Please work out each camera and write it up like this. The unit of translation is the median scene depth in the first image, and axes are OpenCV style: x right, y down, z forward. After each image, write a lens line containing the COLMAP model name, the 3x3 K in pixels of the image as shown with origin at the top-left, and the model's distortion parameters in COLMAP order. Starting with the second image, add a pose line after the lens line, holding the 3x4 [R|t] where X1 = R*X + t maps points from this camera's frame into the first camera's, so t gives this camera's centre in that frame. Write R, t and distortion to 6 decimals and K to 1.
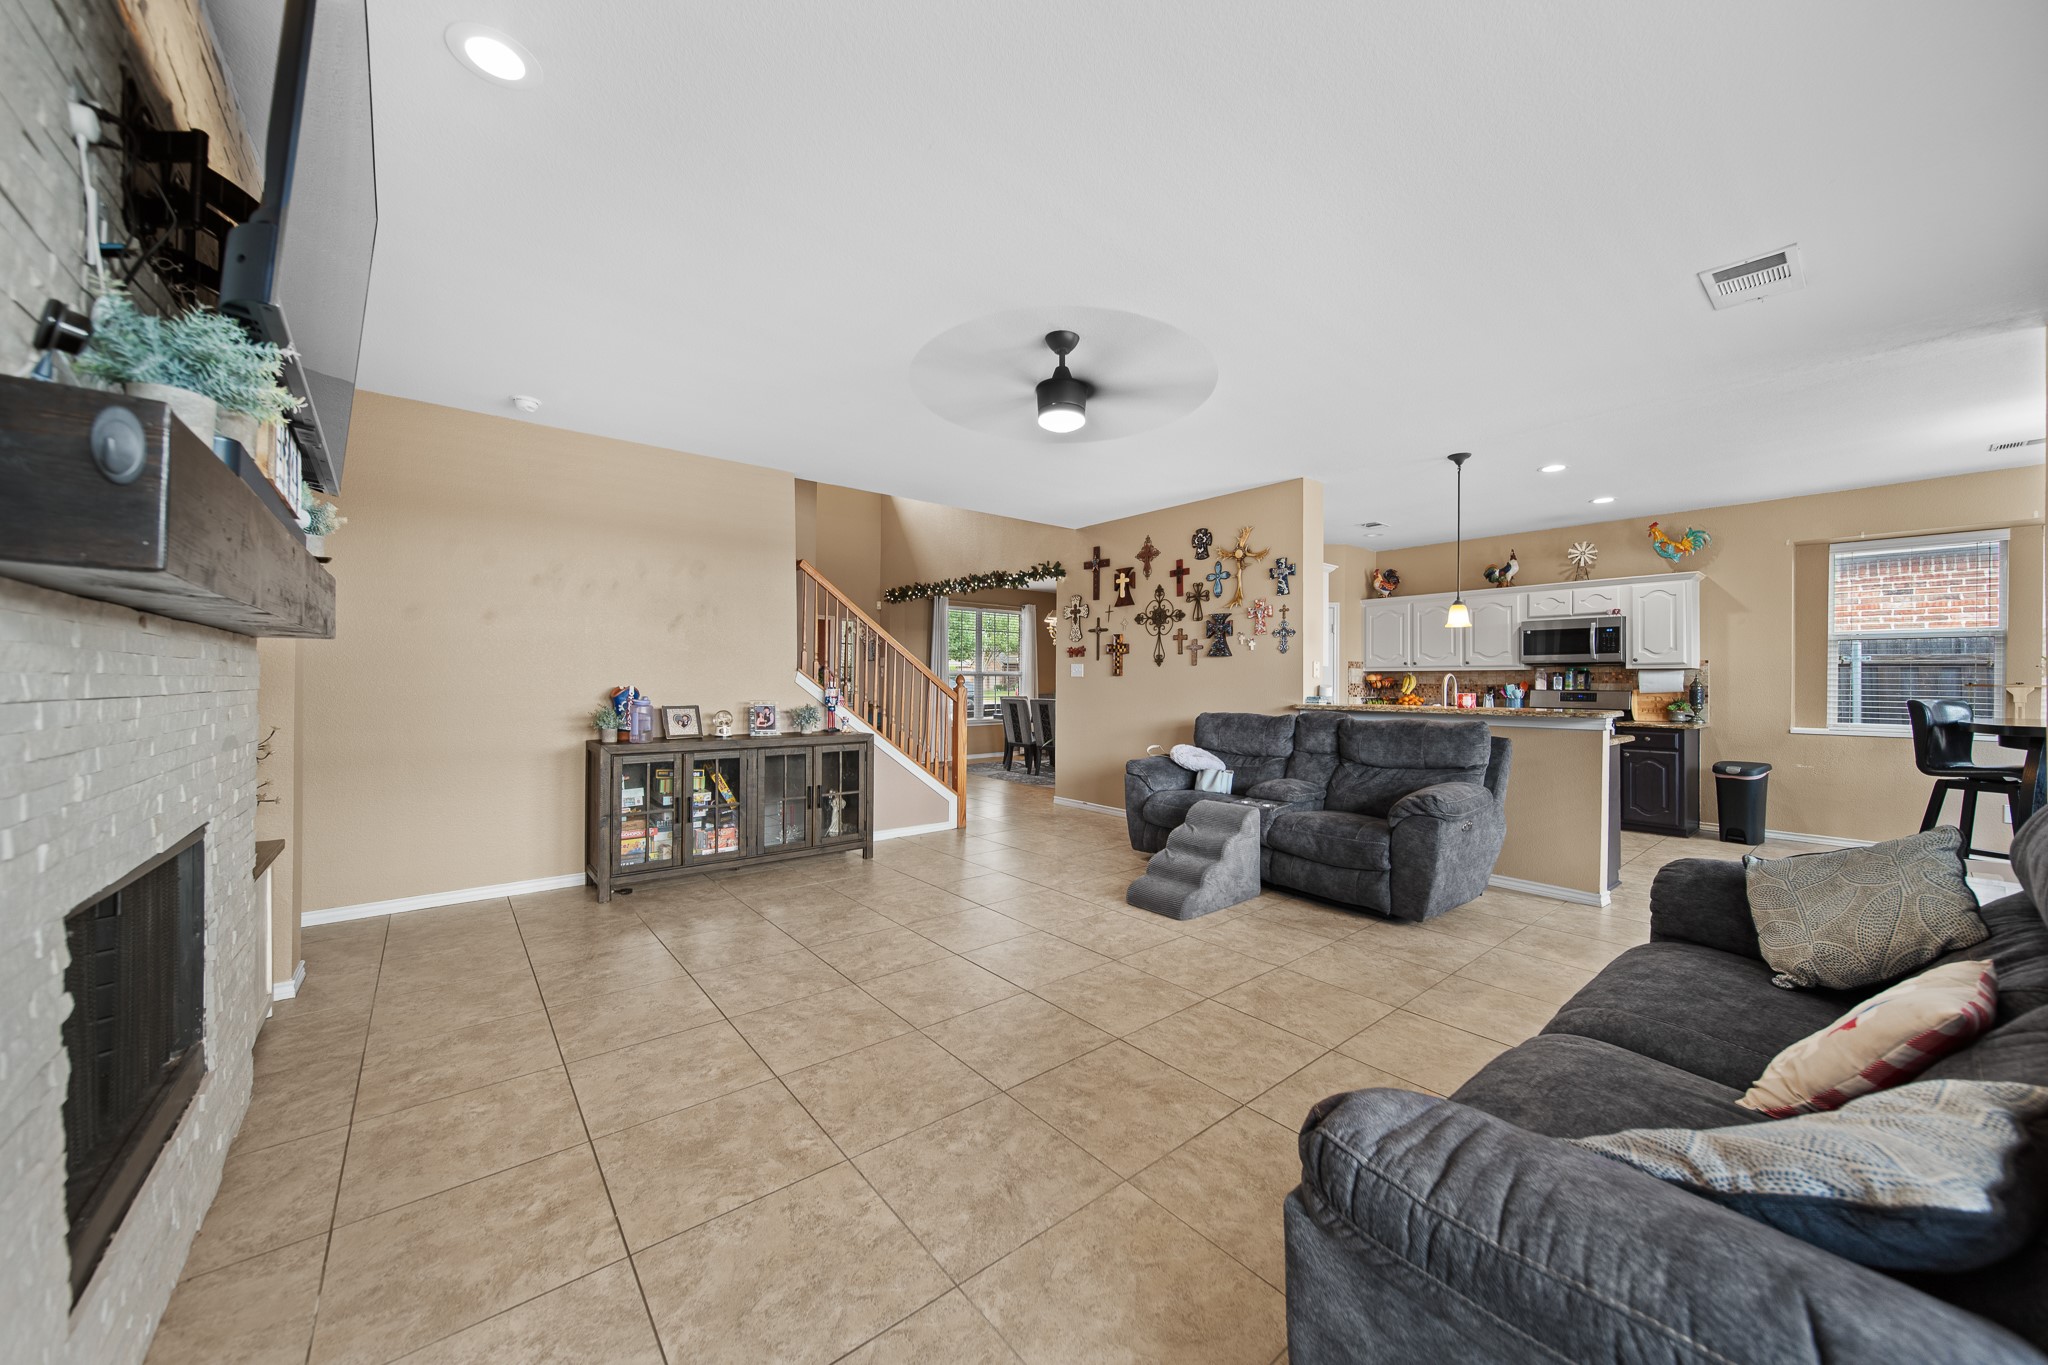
lens RADIAL K [[720.7, 0, 1022.6], [0, 720.7, 676.3], [0, 0, 1]] dist [-0.000019, -0.001590]
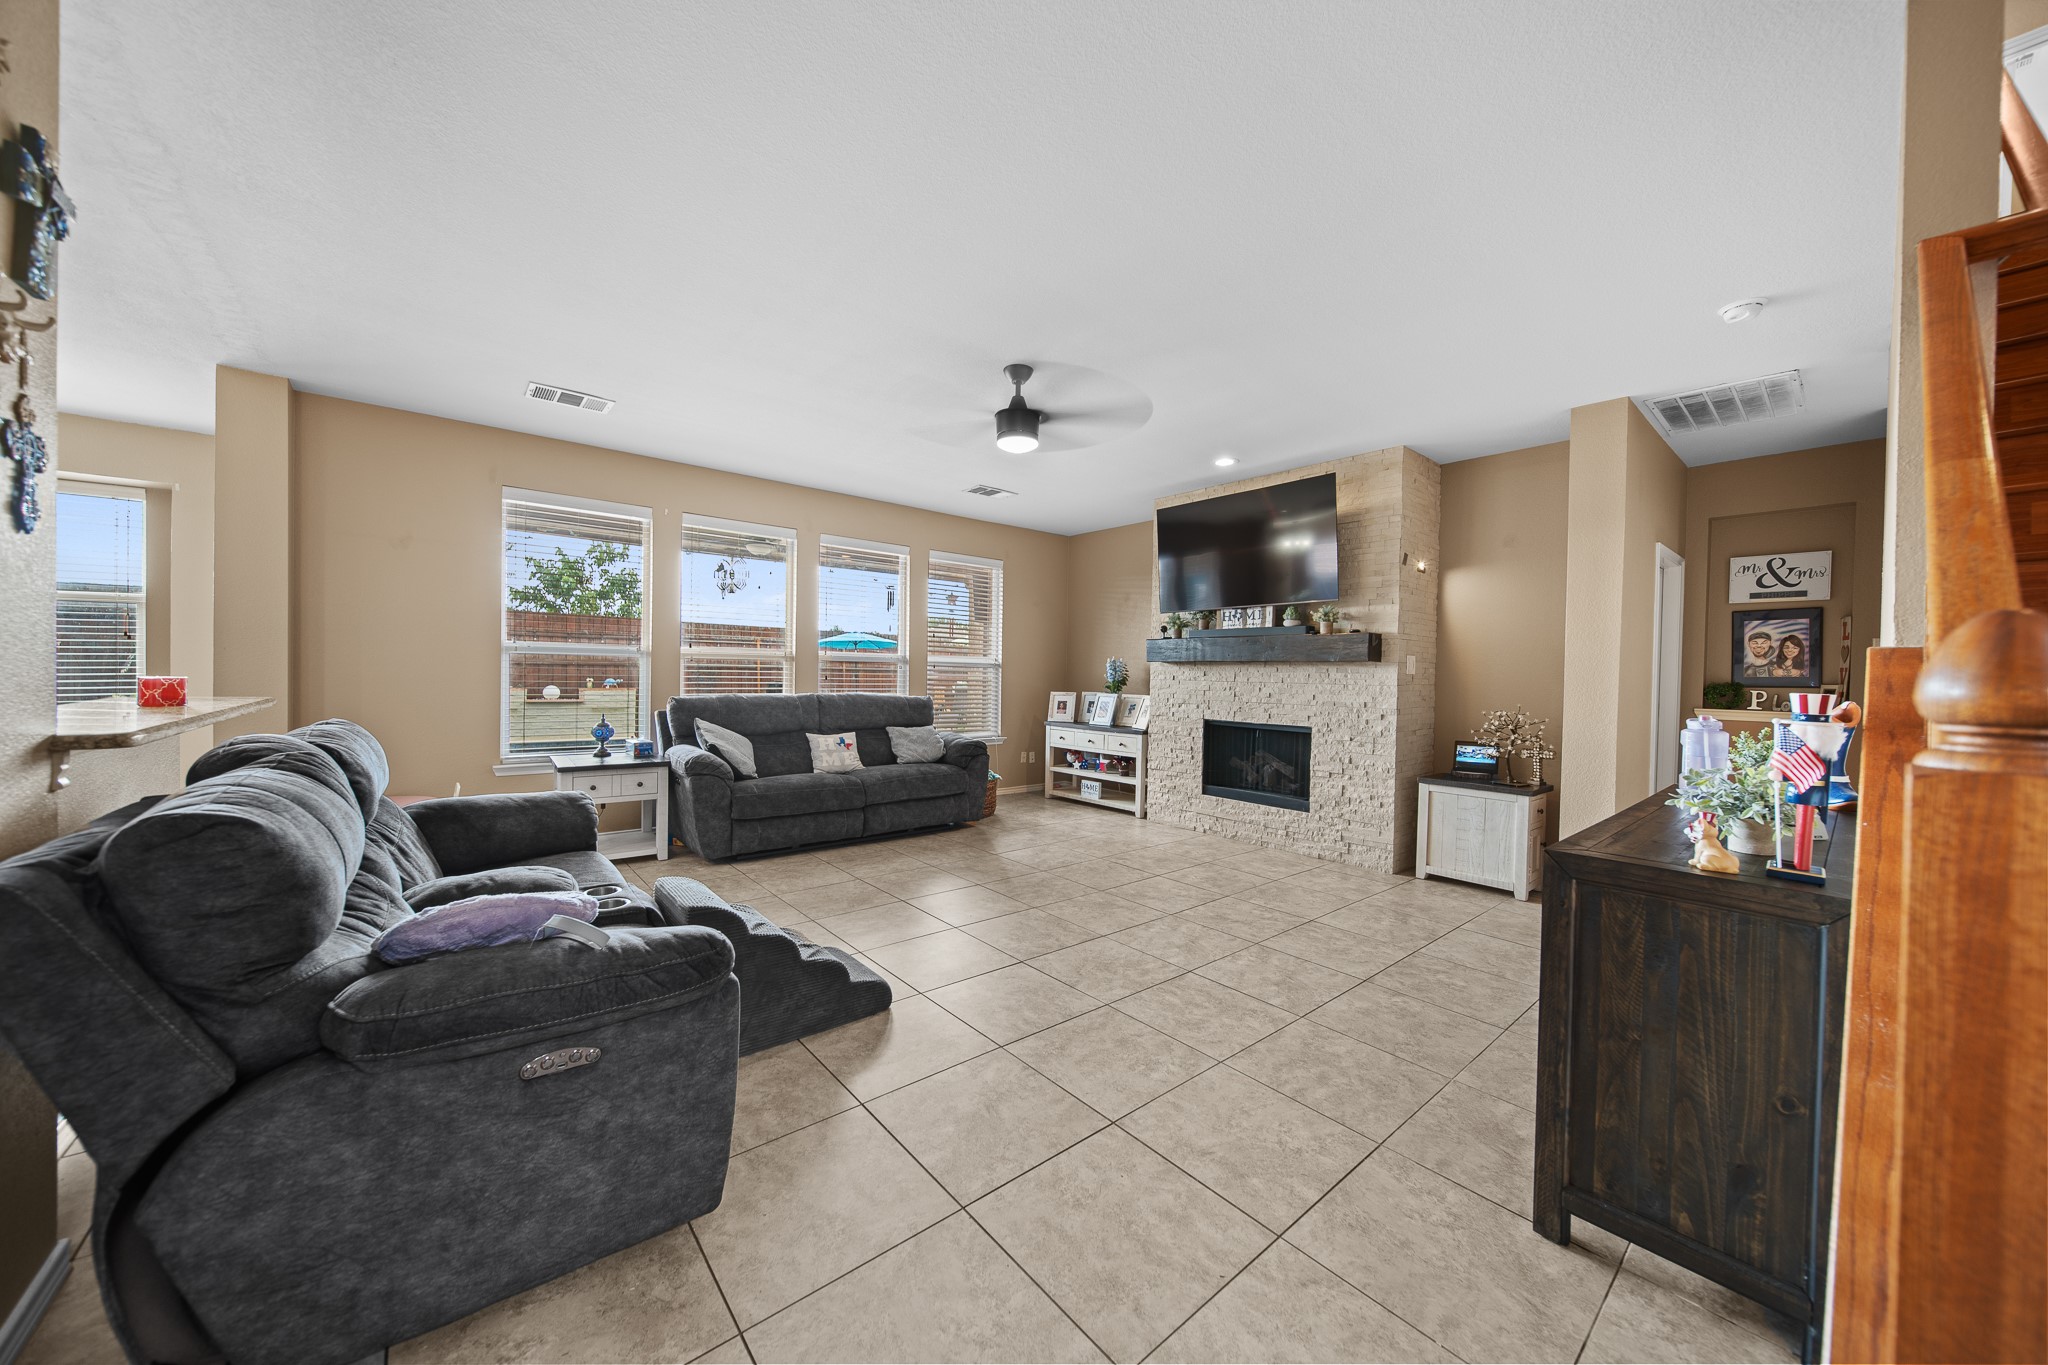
lens RADIAL K [[720.7, 0, 1031.5], [0, 720.7, 682.3], [0, 0, 1]] dist [-0.000019, -0.001590]
pose [[-0.999333, -0.024390, -0.027173, 0.035714], [-0.024507, 0.999692, 0.003986, 0.010945], [0.027067, 0.004649, -0.999623, 1.401021]]
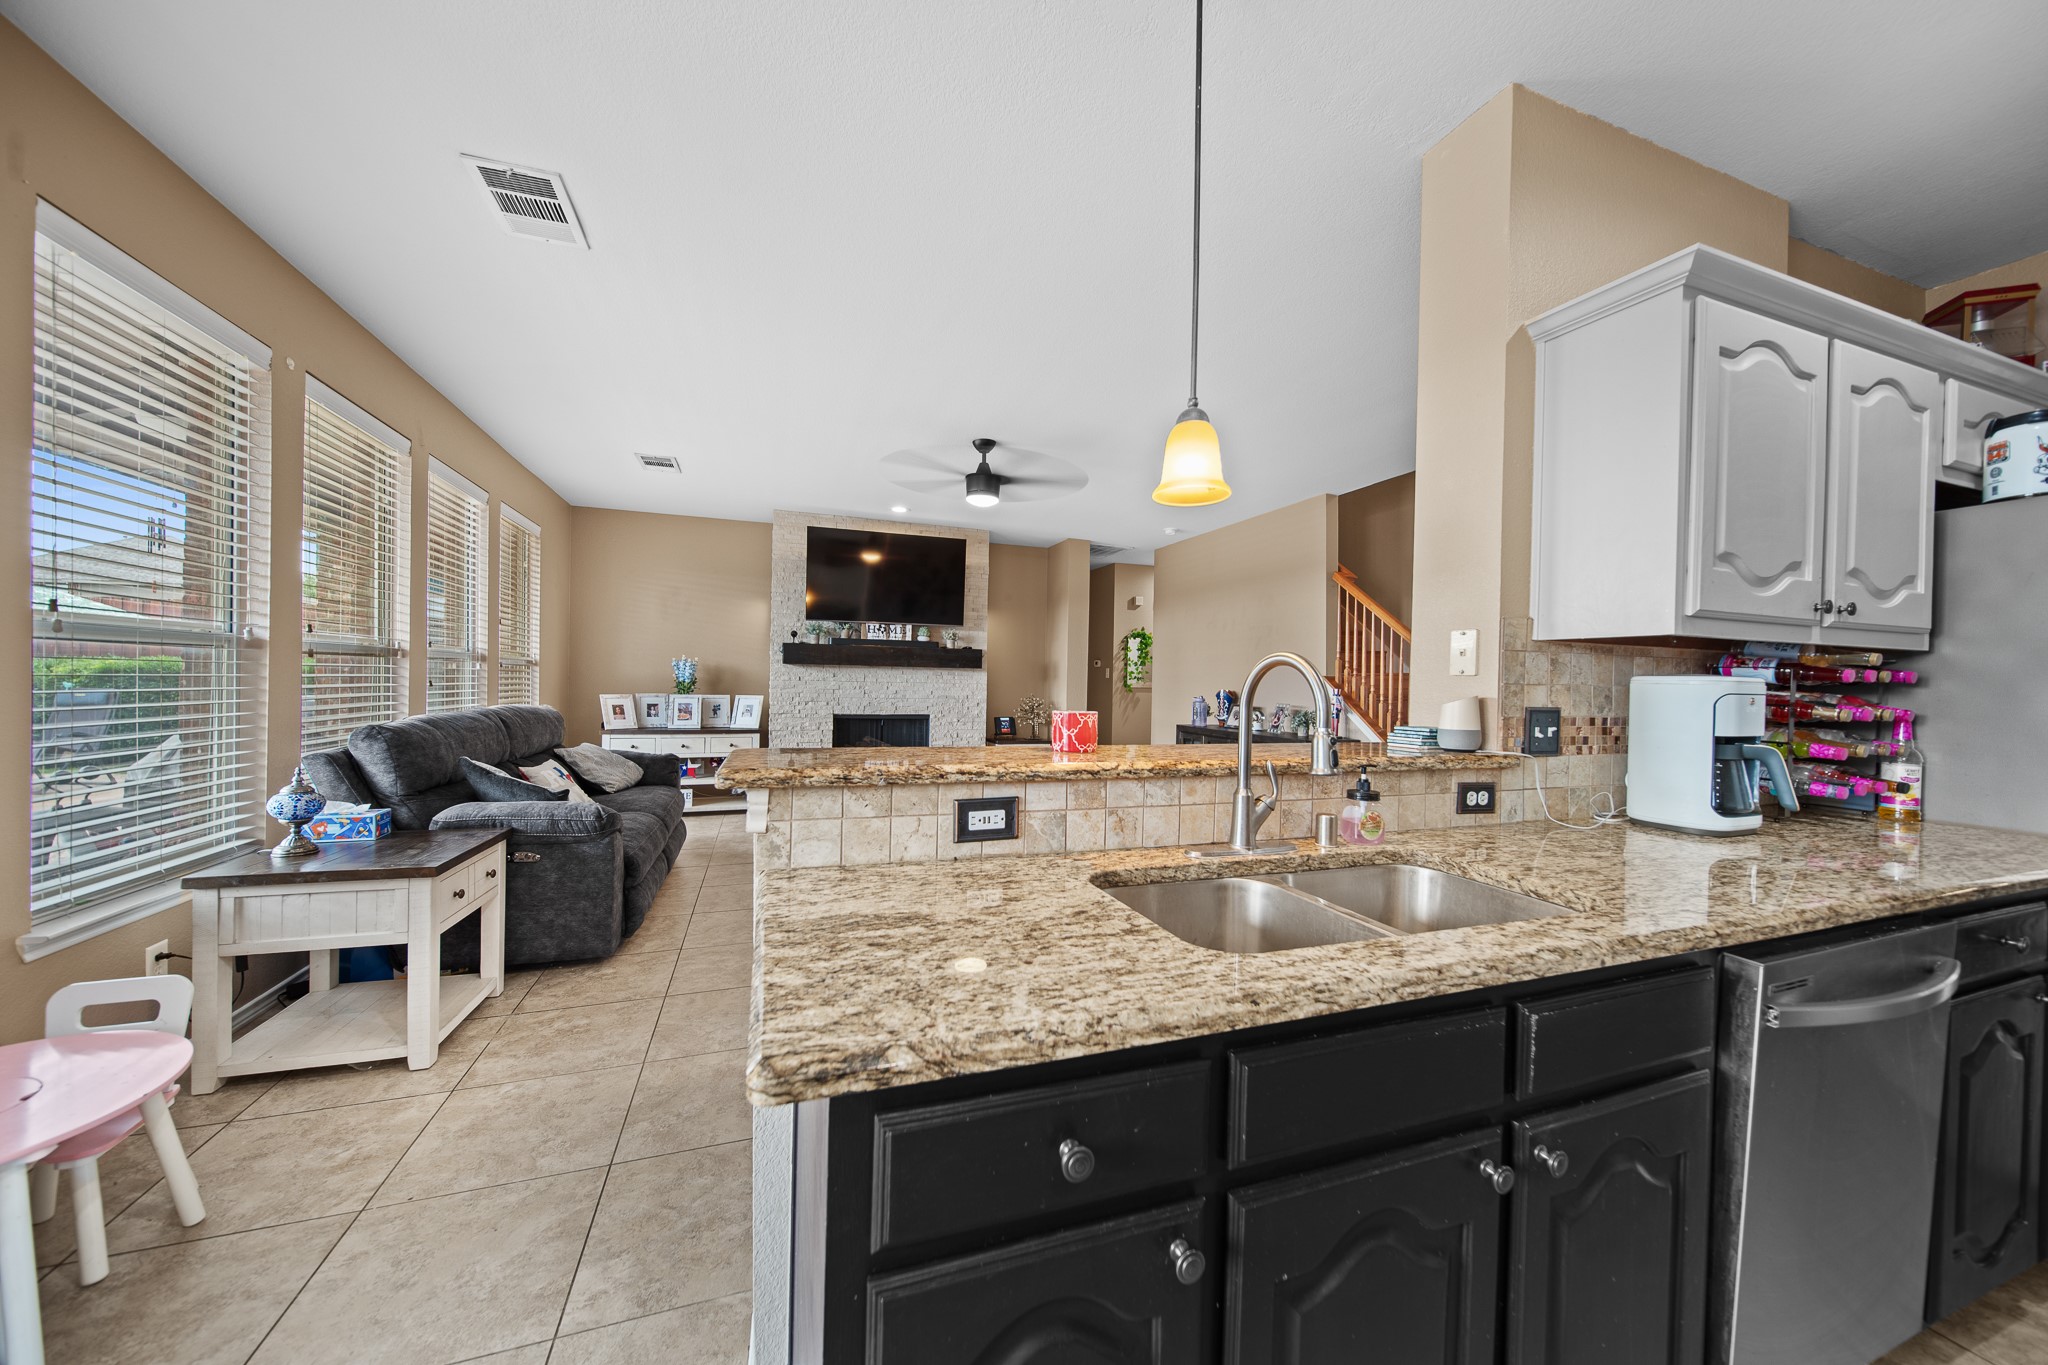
lens RADIAL K [[720.7, 0, 1053.5], [0, 720.7, 686.4], [0, 0, 1]] dist [-0.000019, -0.001590]
pose [[-0.314384, -0.003927, -0.949288, 0.909560], [-0.013501, 0.999909, 0.000335, 0.010127], [0.949200, 0.012921, -0.314409, 1.056226]]
